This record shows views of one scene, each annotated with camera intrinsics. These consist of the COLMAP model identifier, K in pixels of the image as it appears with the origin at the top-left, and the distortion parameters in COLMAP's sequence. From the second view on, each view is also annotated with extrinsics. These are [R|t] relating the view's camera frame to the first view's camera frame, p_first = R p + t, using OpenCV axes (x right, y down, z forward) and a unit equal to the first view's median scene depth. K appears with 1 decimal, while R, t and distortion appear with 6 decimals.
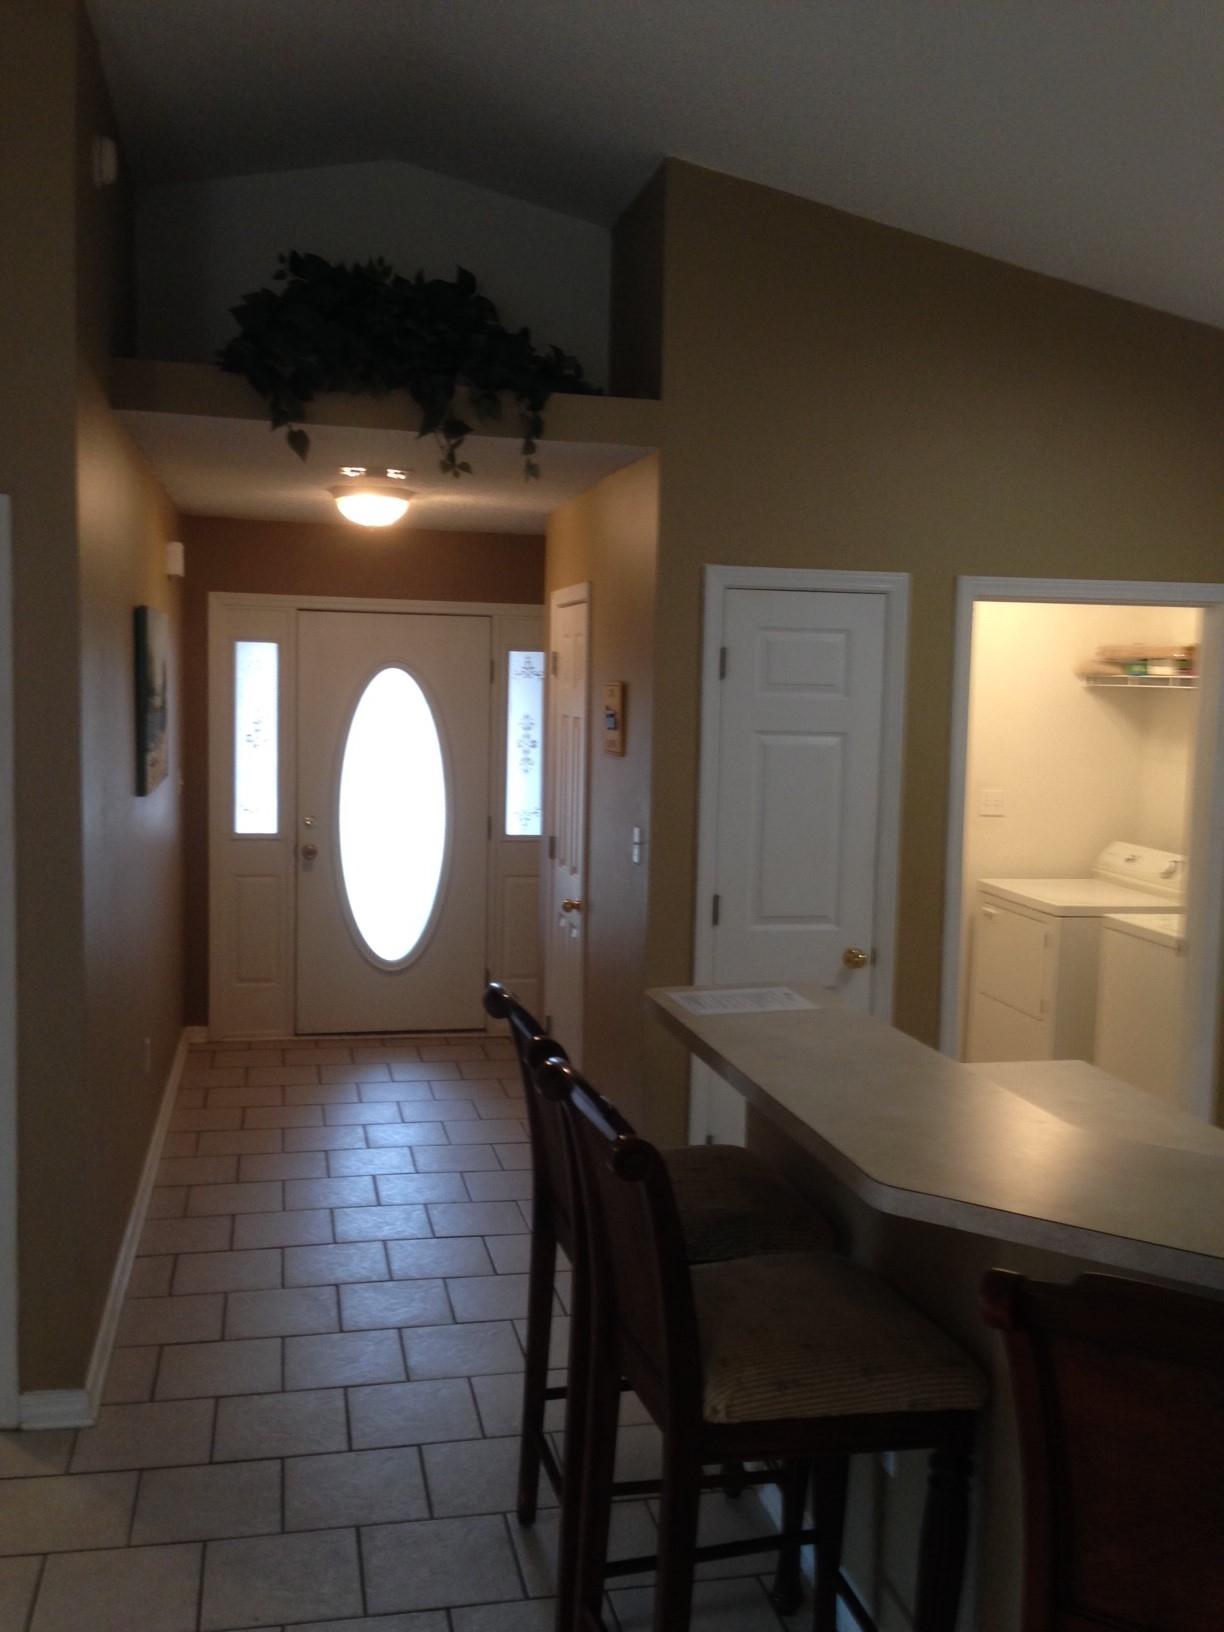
lens RADIAL K [[1492.2, 0, 602.1], [0, 1492.2, 812.7], [0, 0, 1]] dist [0.134809, -0.223501]
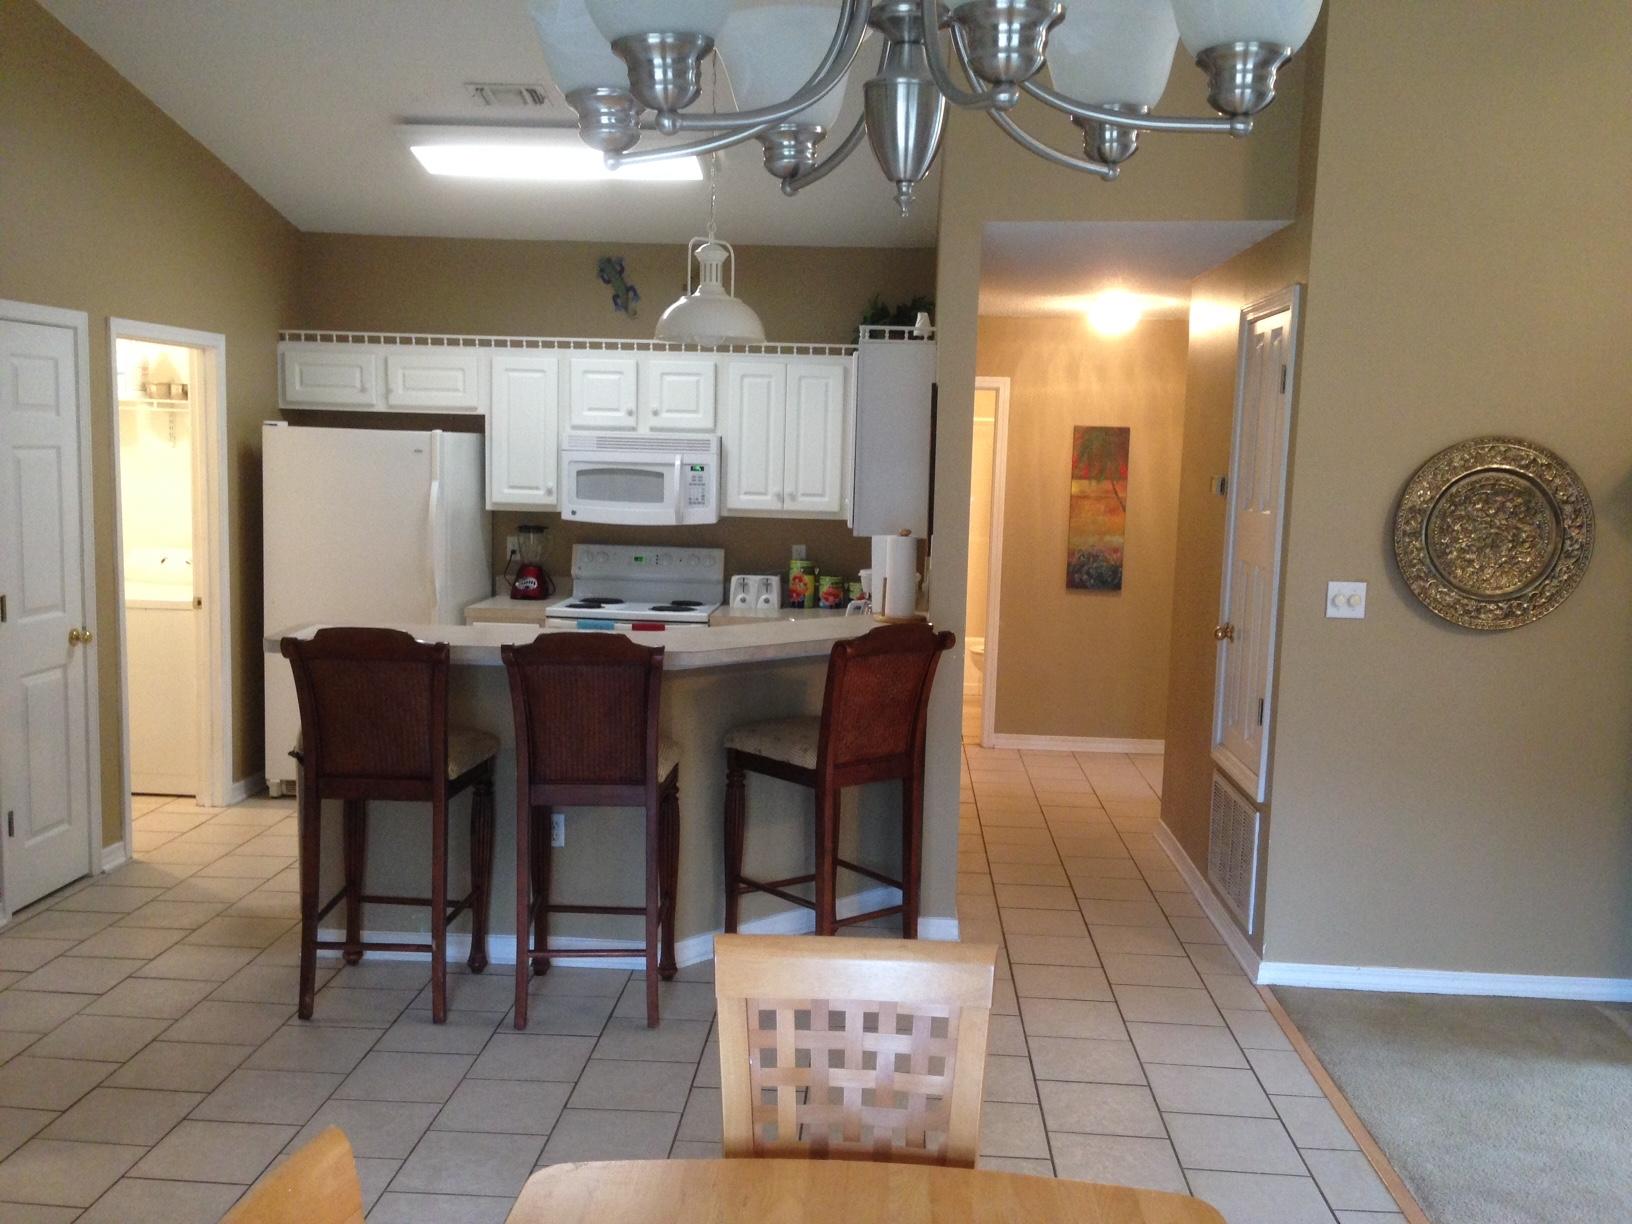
lens RADIAL K [[1492.2, 0, 811.9], [0, 1492.2, 607.9], [0, 0, 1]] dist [0.134809, -0.223501]
pose [[0.261850, -0.123787, 0.957137, -0.826812], [0.065608, 0.991729, 0.110312, -0.020605], [-0.962876, 0.033911, 0.267806, 0.115450]]
